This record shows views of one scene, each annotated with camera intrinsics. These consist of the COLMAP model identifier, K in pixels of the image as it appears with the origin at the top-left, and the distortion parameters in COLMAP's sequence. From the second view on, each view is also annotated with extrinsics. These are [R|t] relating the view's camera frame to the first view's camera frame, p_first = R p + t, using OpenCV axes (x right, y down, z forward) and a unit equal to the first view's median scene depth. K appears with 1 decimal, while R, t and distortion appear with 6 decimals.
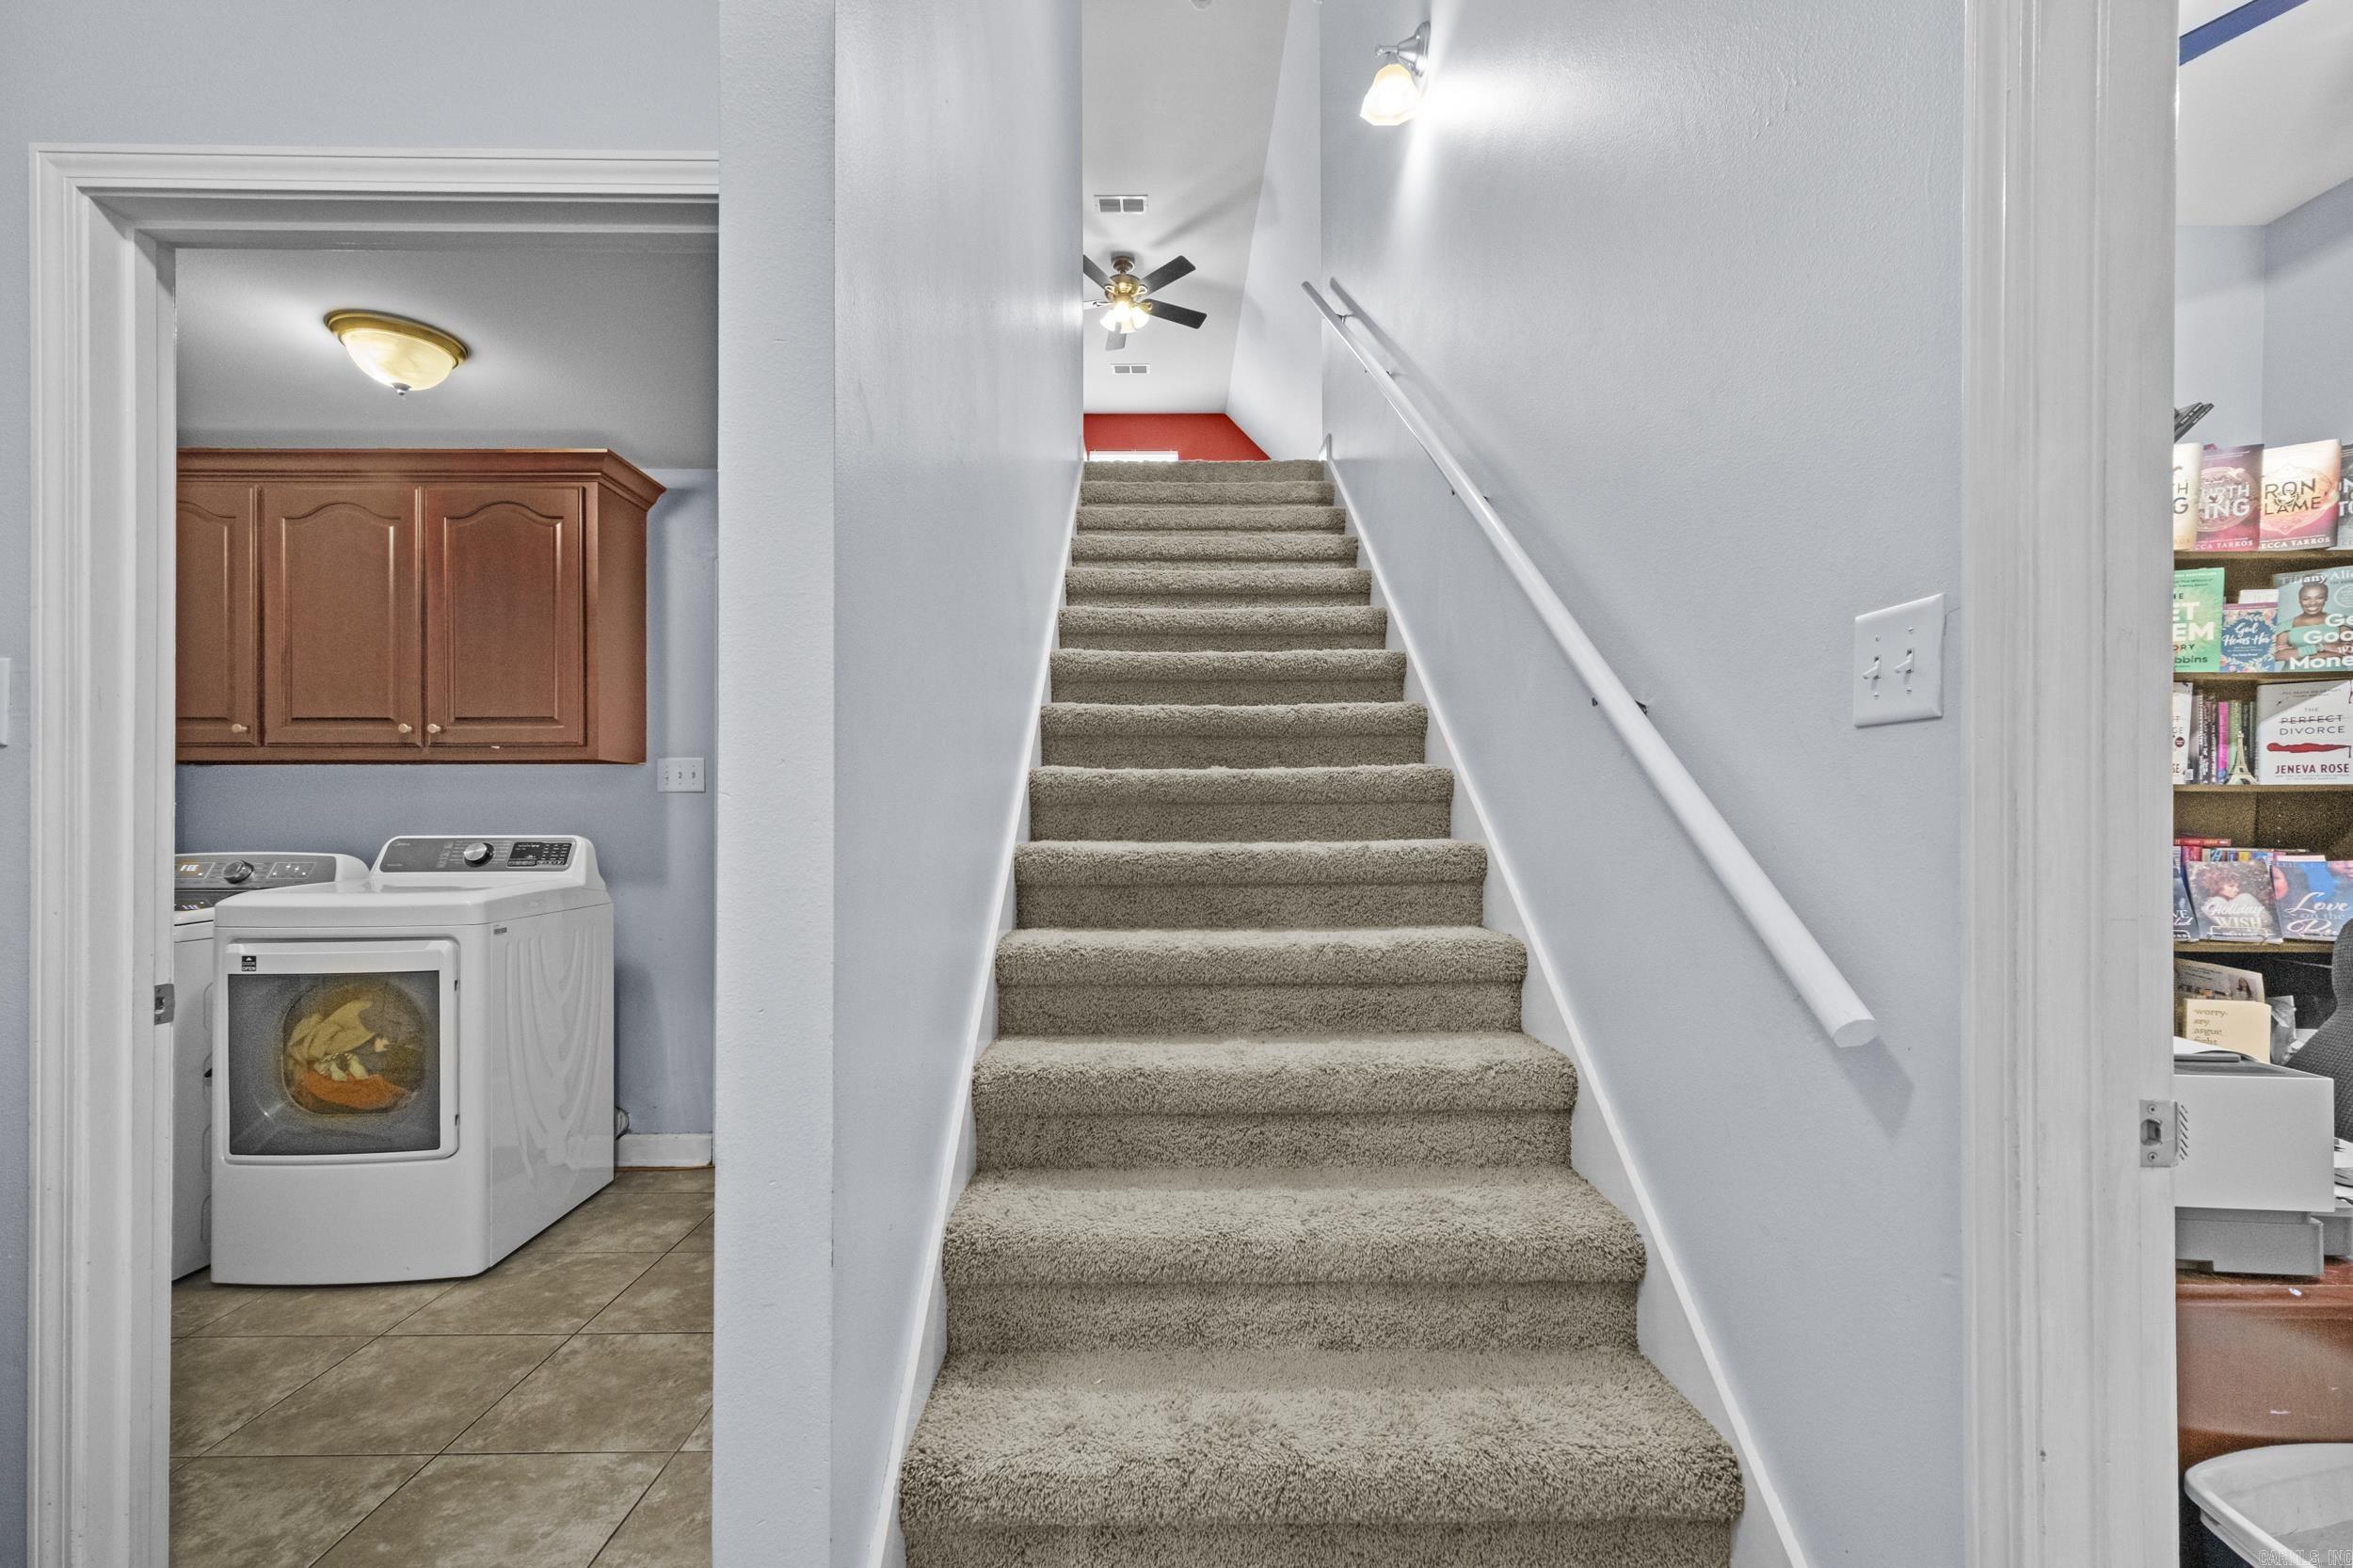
lens RADIAL K [[1050.4, 0, 1174.8], [0, 1050.4, 815.9], [0, 0, 1]] dist [0.013335, 0.000279]
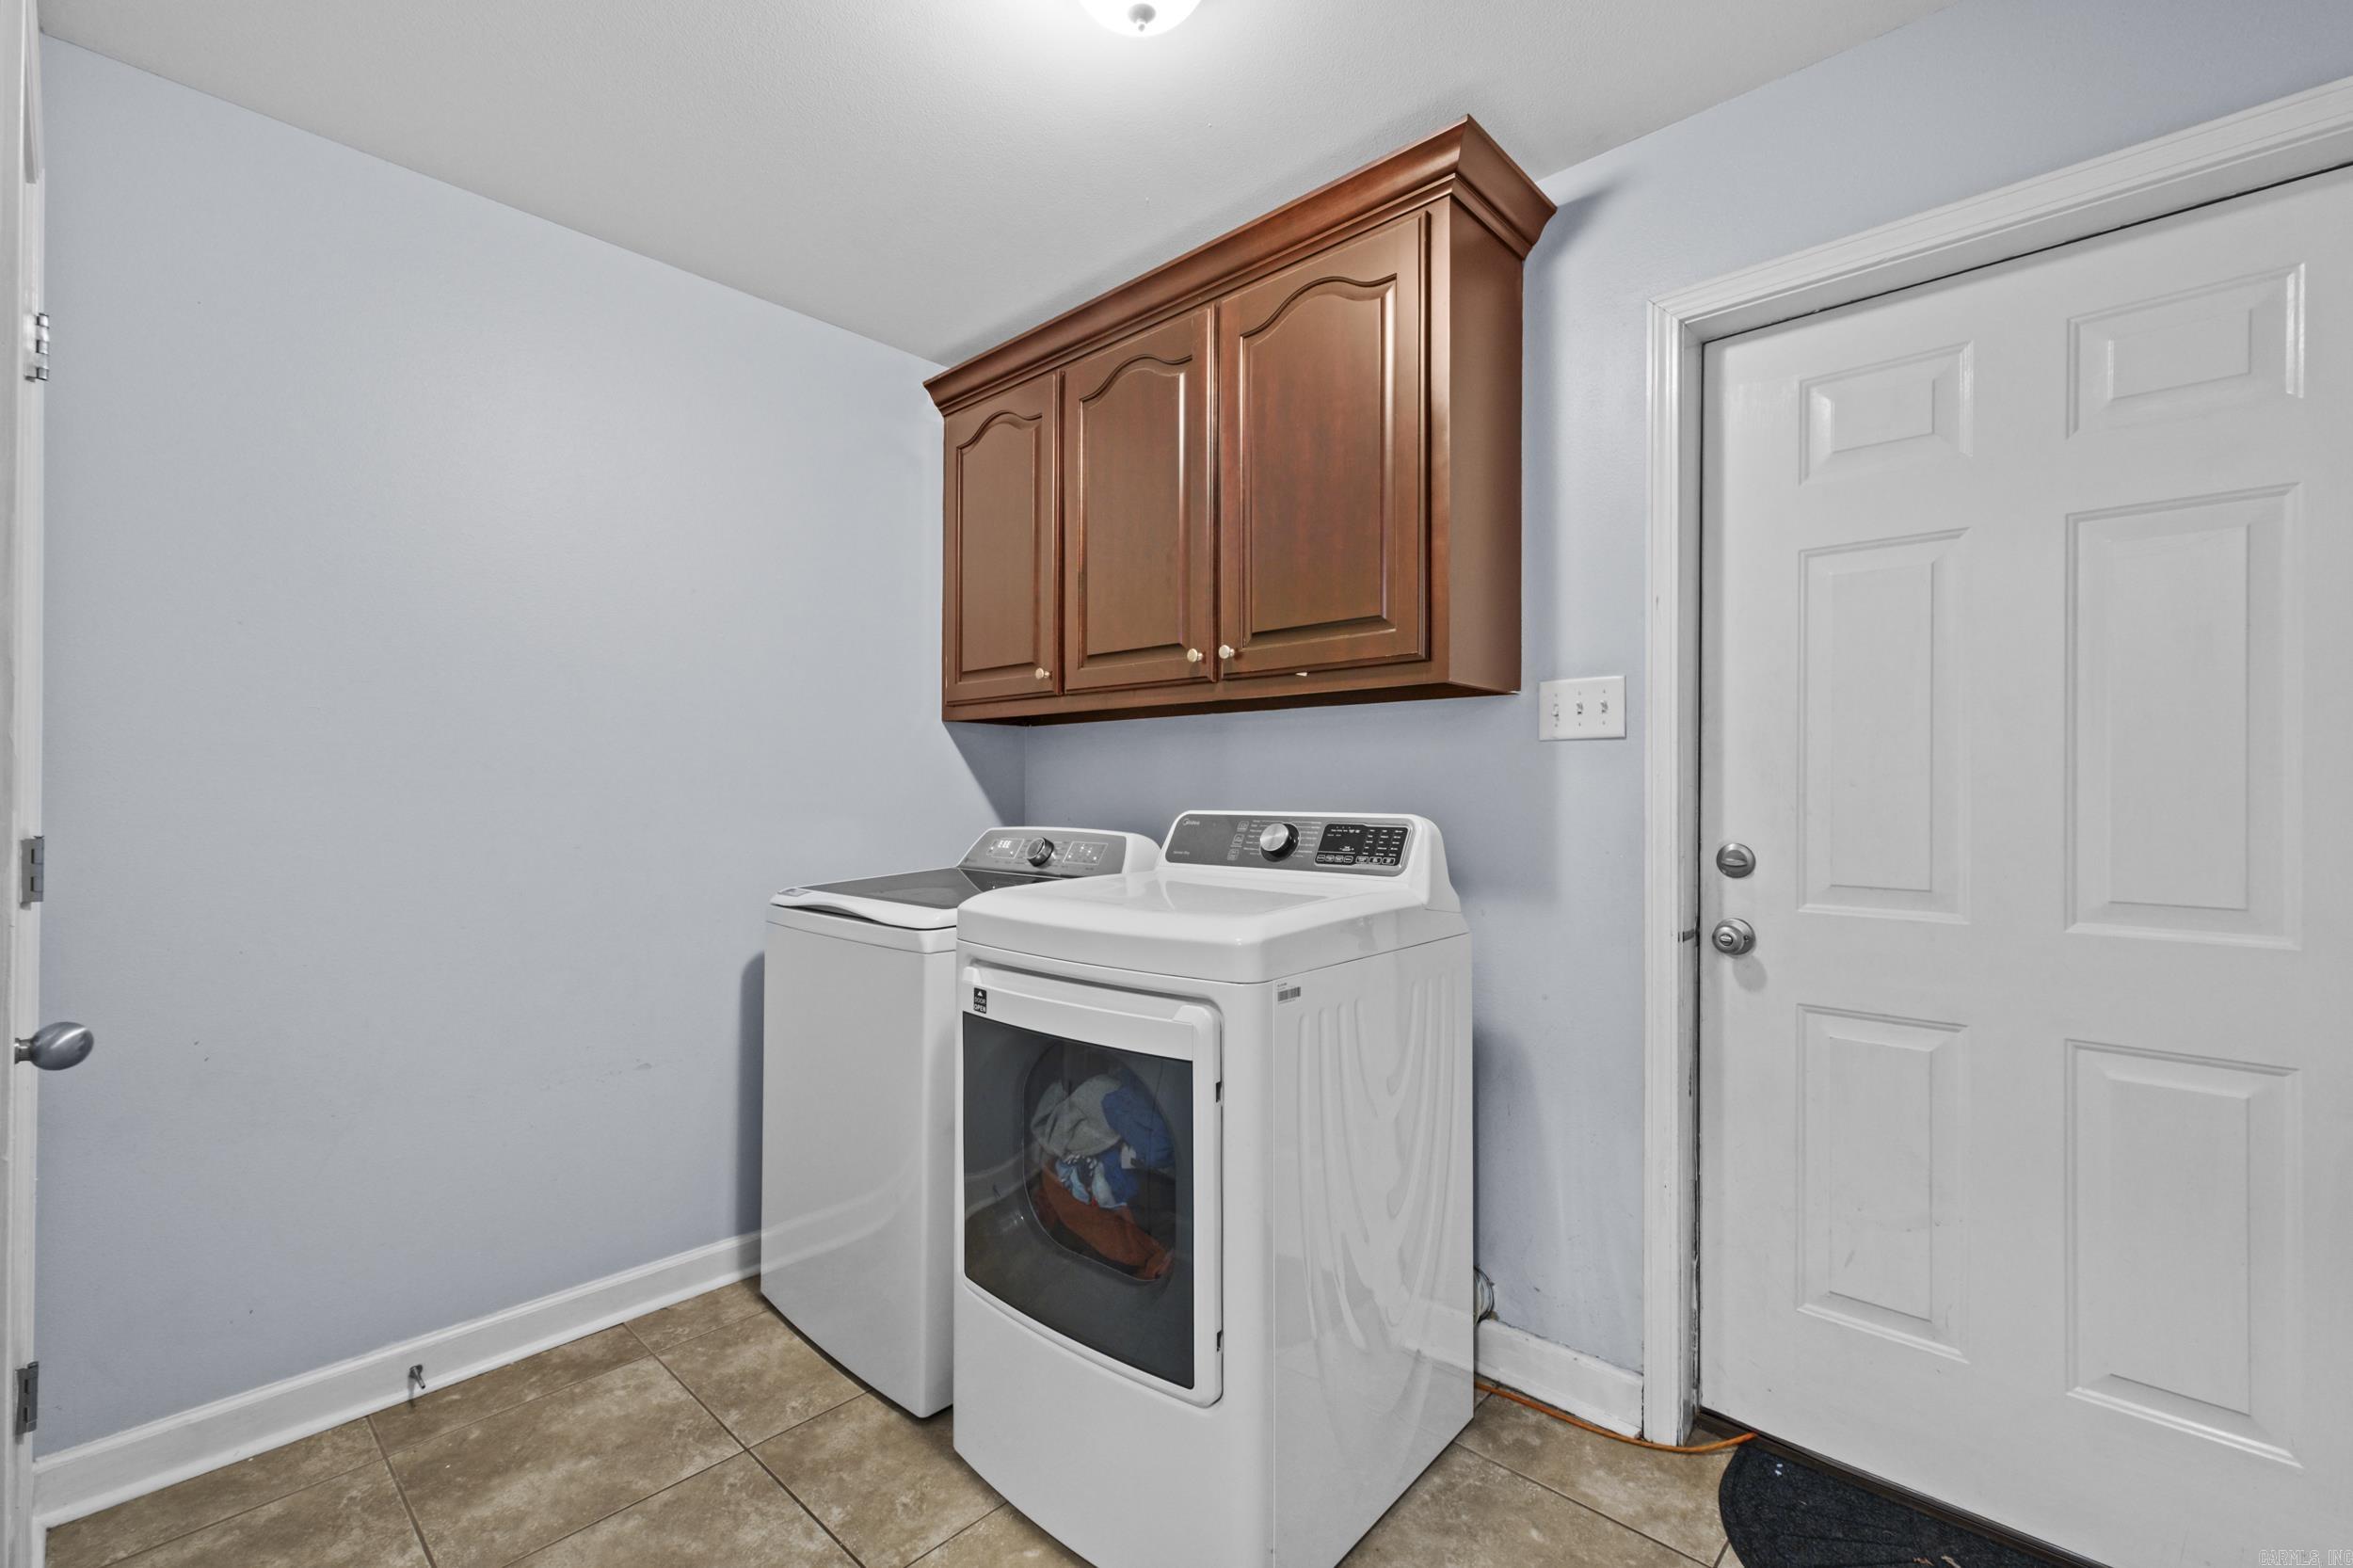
lens RADIAL K [[1006.9, 0, 1144.9], [0, 1006.9, 785.6], [0, 0, 1]] dist [0.000083, 0.000081]
pose [[0.713423, -0.000670, -0.700734, -0.285972], [-0.000260, 0.999999, -0.001221, 0.003276], [0.700734, 0.001053, 0.713422, 0.502268]]
